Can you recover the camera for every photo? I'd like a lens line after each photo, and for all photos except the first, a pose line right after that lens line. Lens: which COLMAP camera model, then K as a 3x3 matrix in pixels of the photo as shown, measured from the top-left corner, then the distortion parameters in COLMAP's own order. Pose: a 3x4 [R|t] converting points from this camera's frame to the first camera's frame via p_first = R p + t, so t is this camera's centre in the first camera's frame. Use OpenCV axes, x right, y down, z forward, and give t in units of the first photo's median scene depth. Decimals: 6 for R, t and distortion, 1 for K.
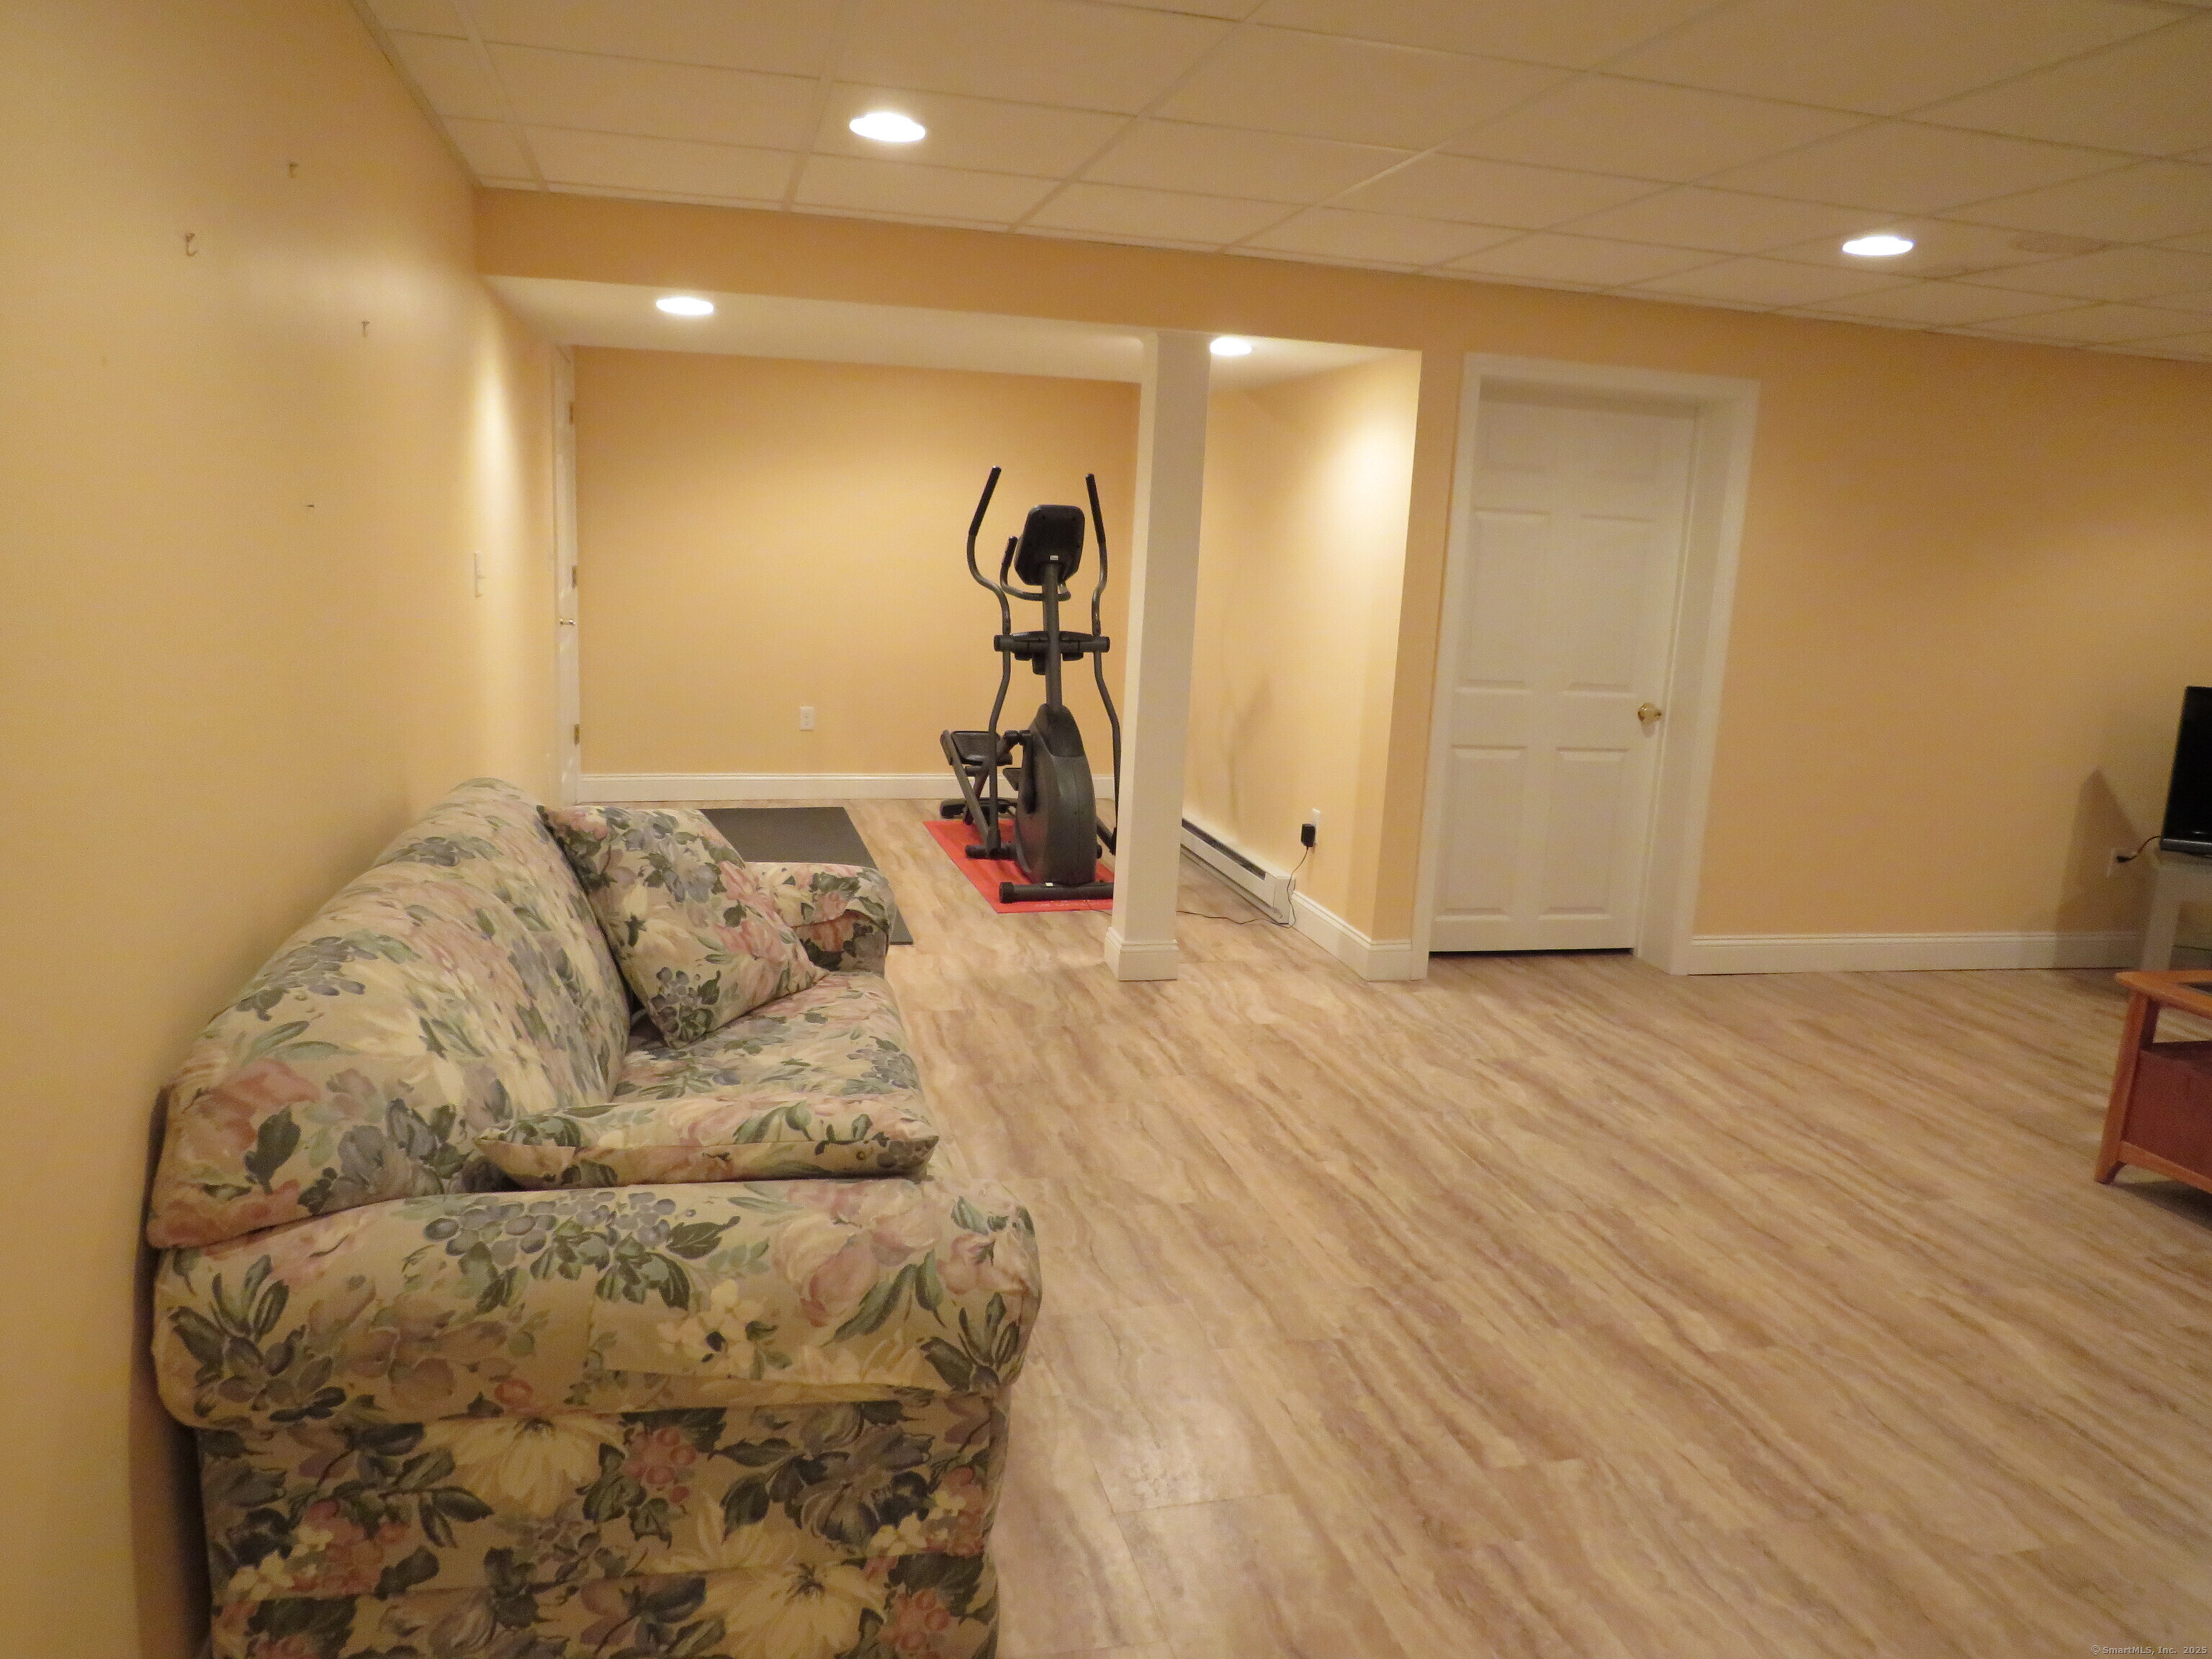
lens RADIAL K [[1558.5, 0, 1106.0], [0, 1558.5, 829.5], [0, 0, 1]] dist [-0.056194, 0.056152]
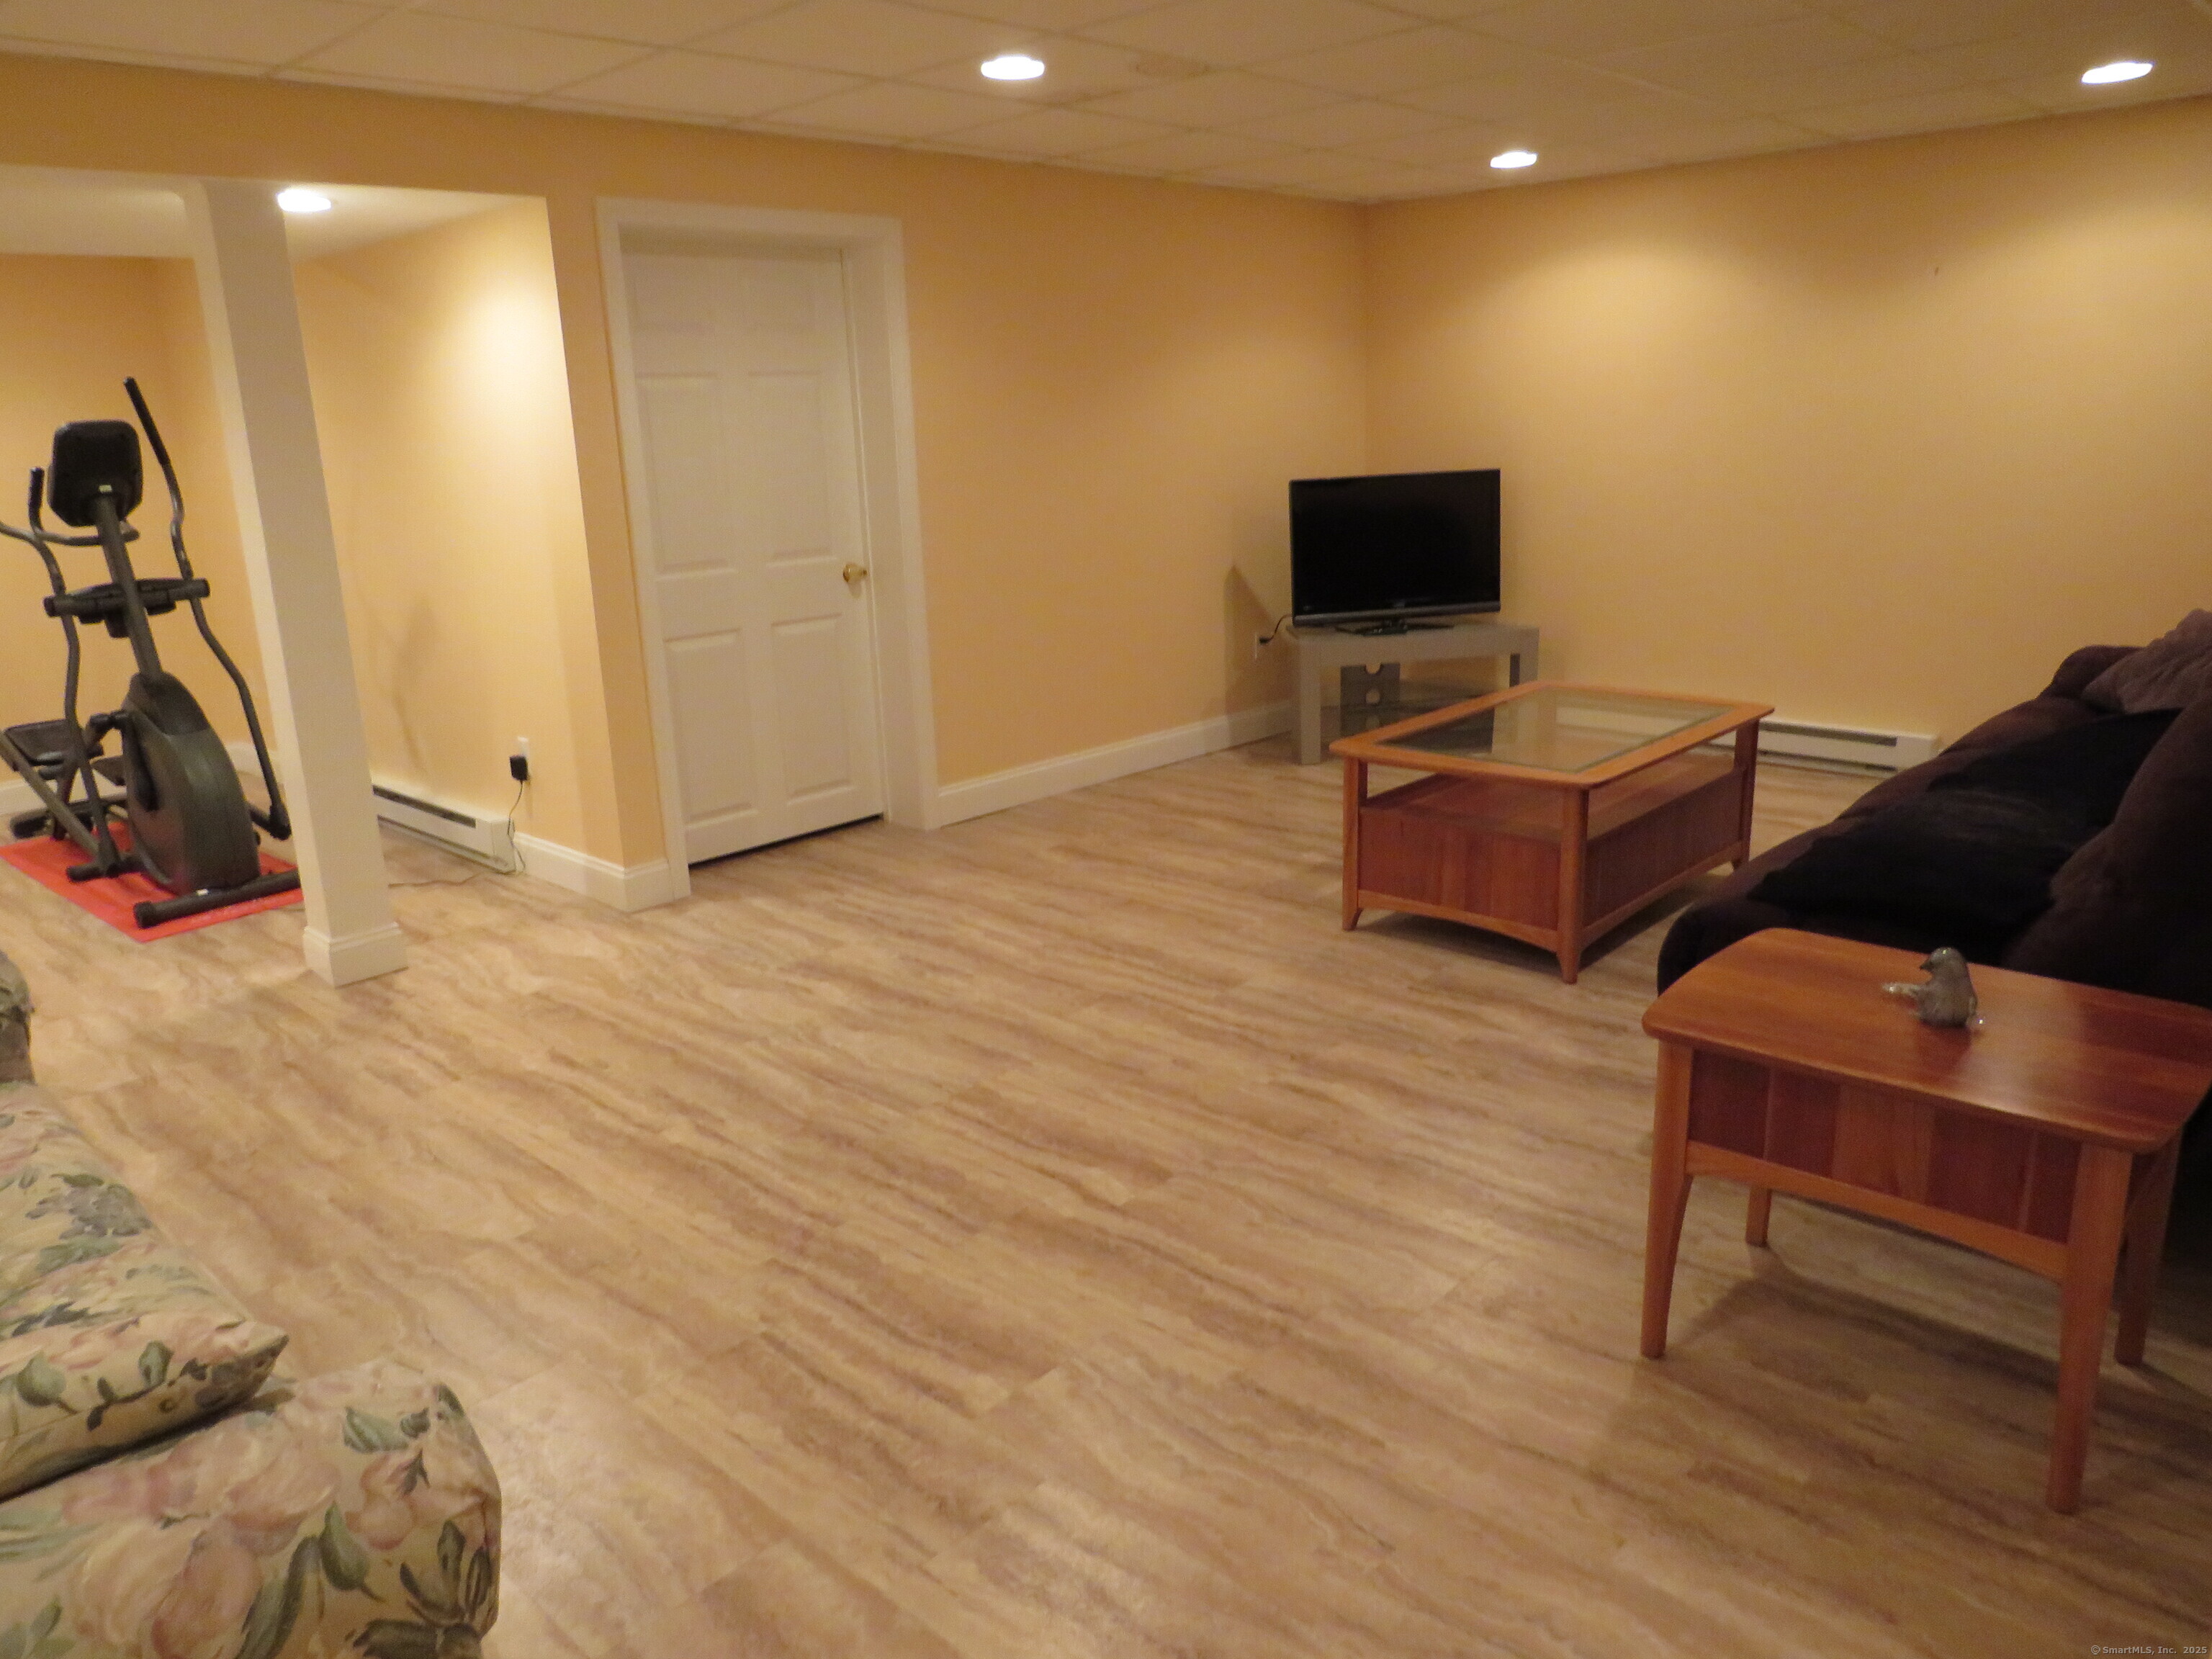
lens RADIAL K [[1560.5, 0, 1100.1], [0, 1560.5, 816.5], [0, 0, 1]] dist [-0.023227, -0.007955]
pose [[0.844969, -0.218547, 0.488123, -0.037283], [0.184504, 0.975783, 0.117500, -0.016515], [-0.501981, -0.009223, 0.864829, 0.100788]]
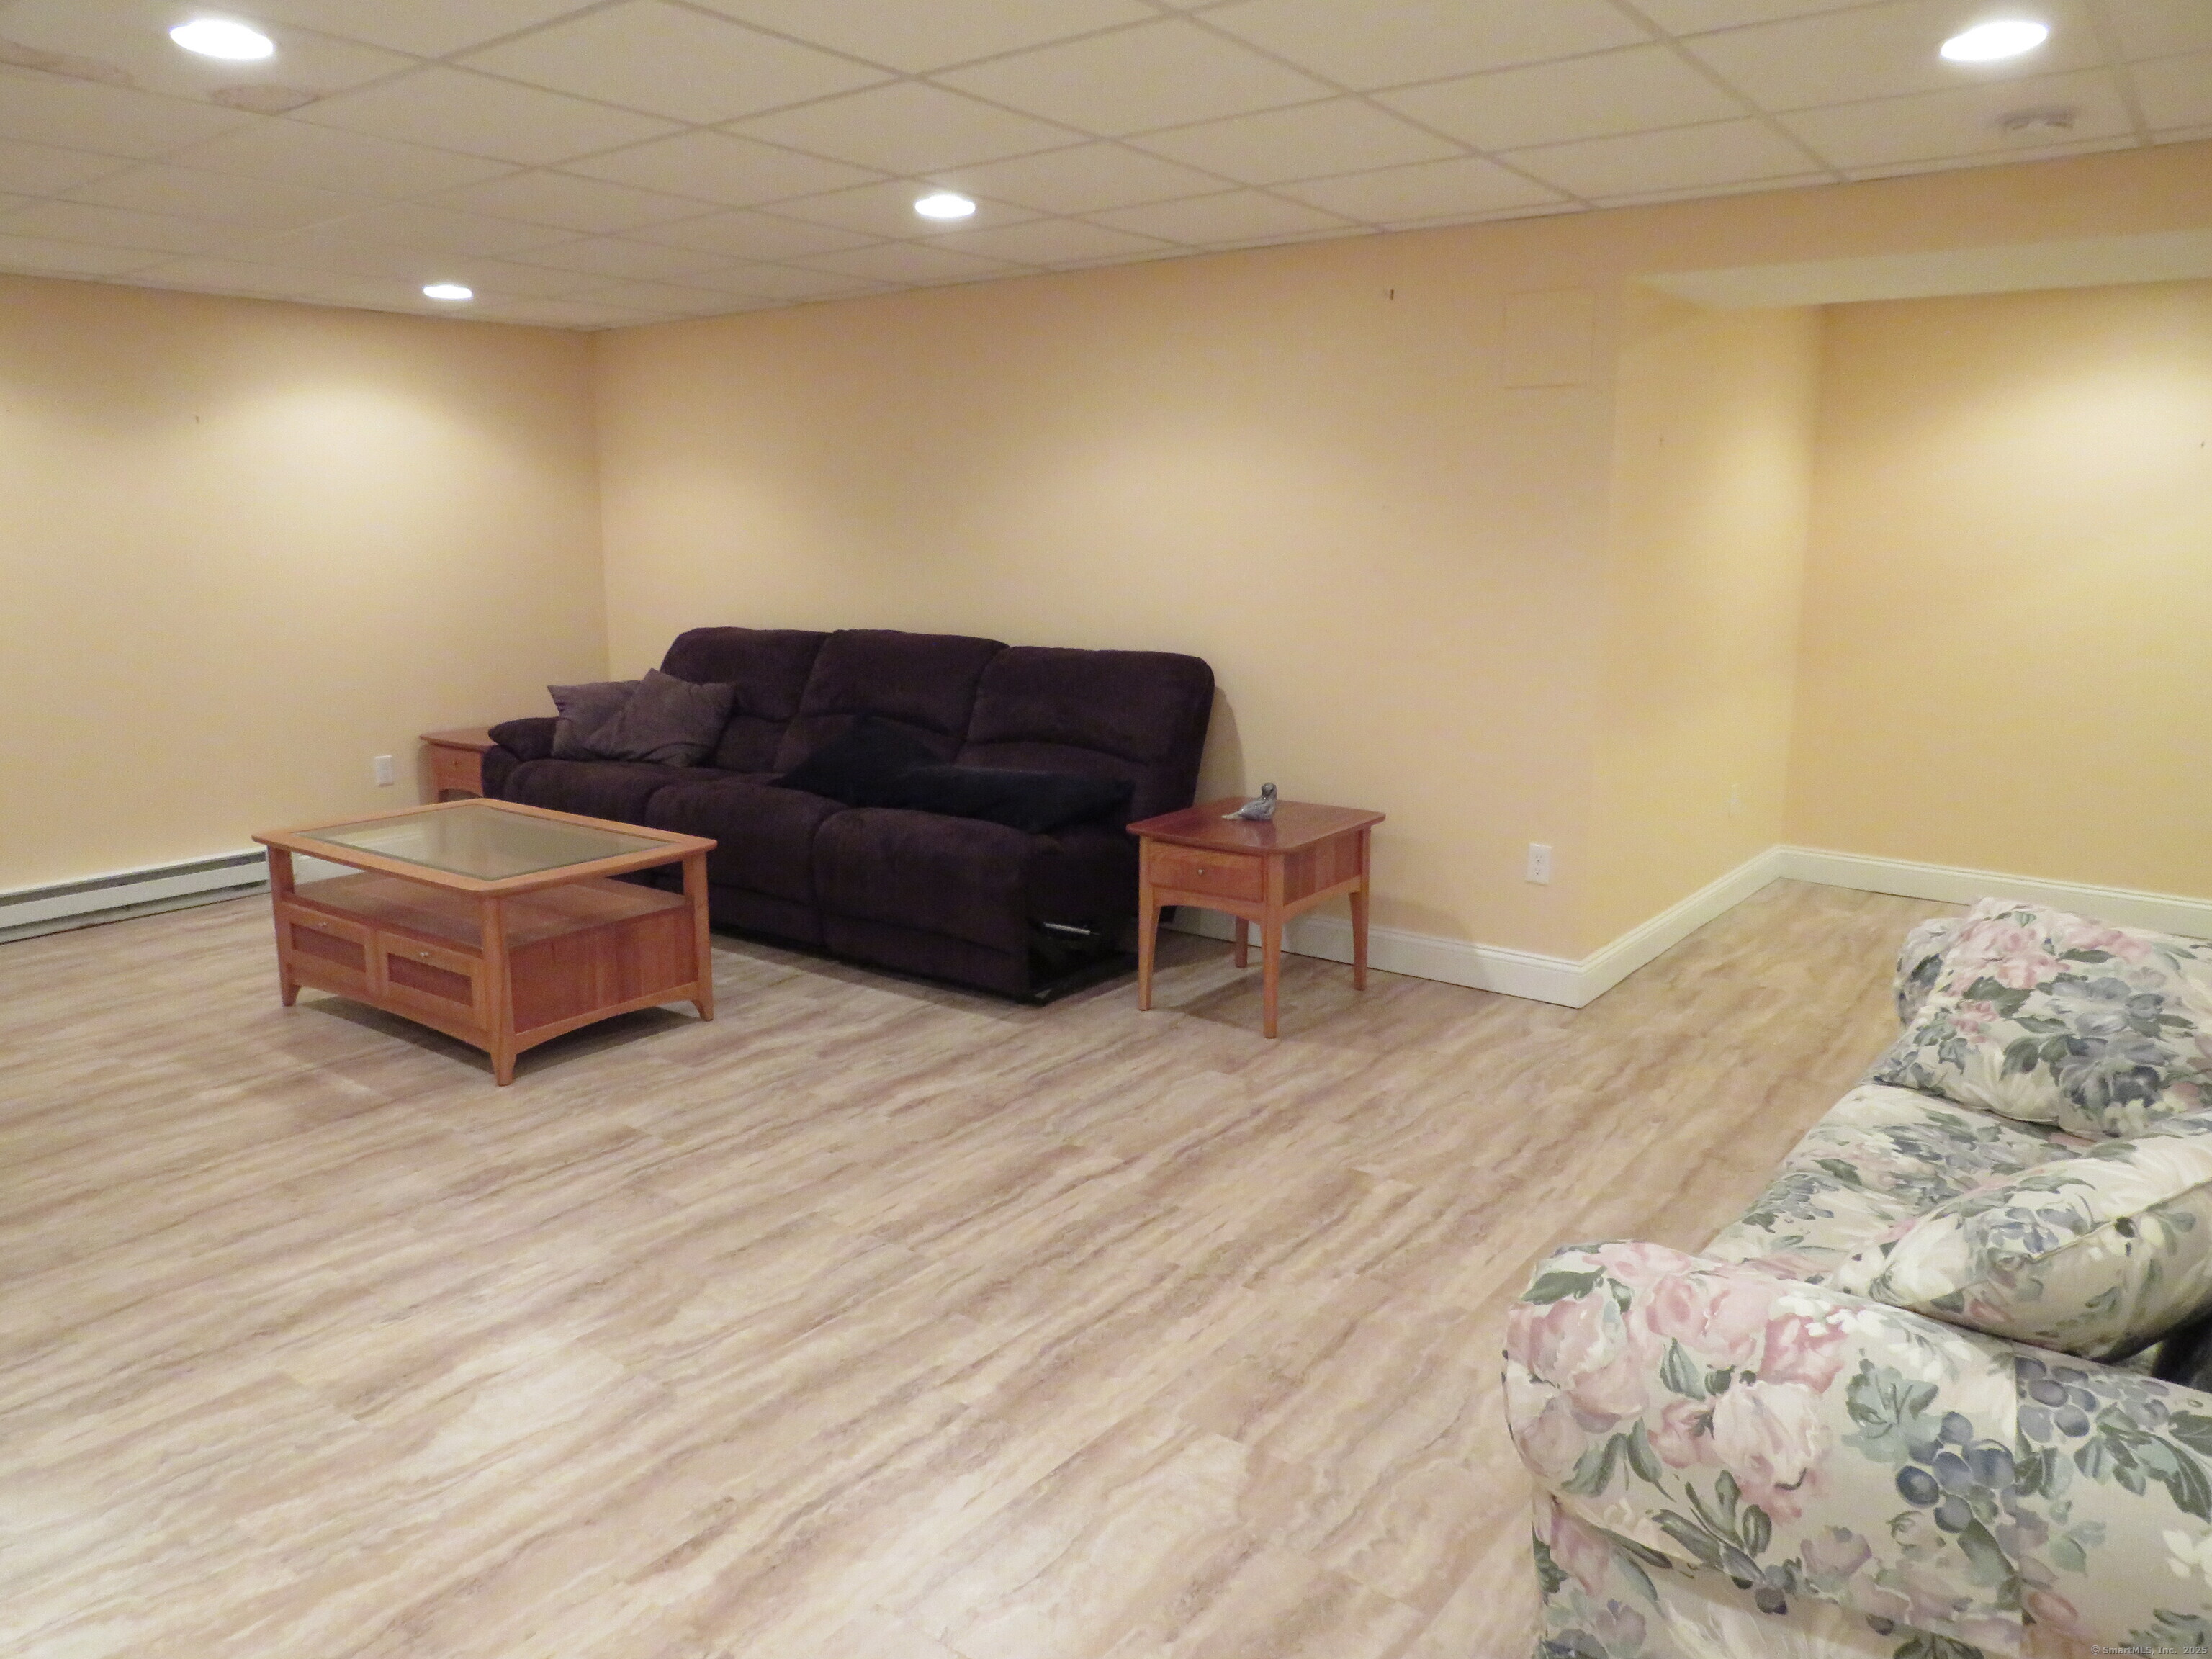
lens RADIAL K [[1558.5, 0, 1106.0], [0, 1558.5, 829.5], [0, 0, 1]] dist [-0.056194, 0.056152]
pose [[-0.610508, -0.211388, 0.763279, -0.326919], [0.120901, 0.927555, 0.353587, -0.228445], [-0.782728, 0.308149, -0.540723, 1.099348]]
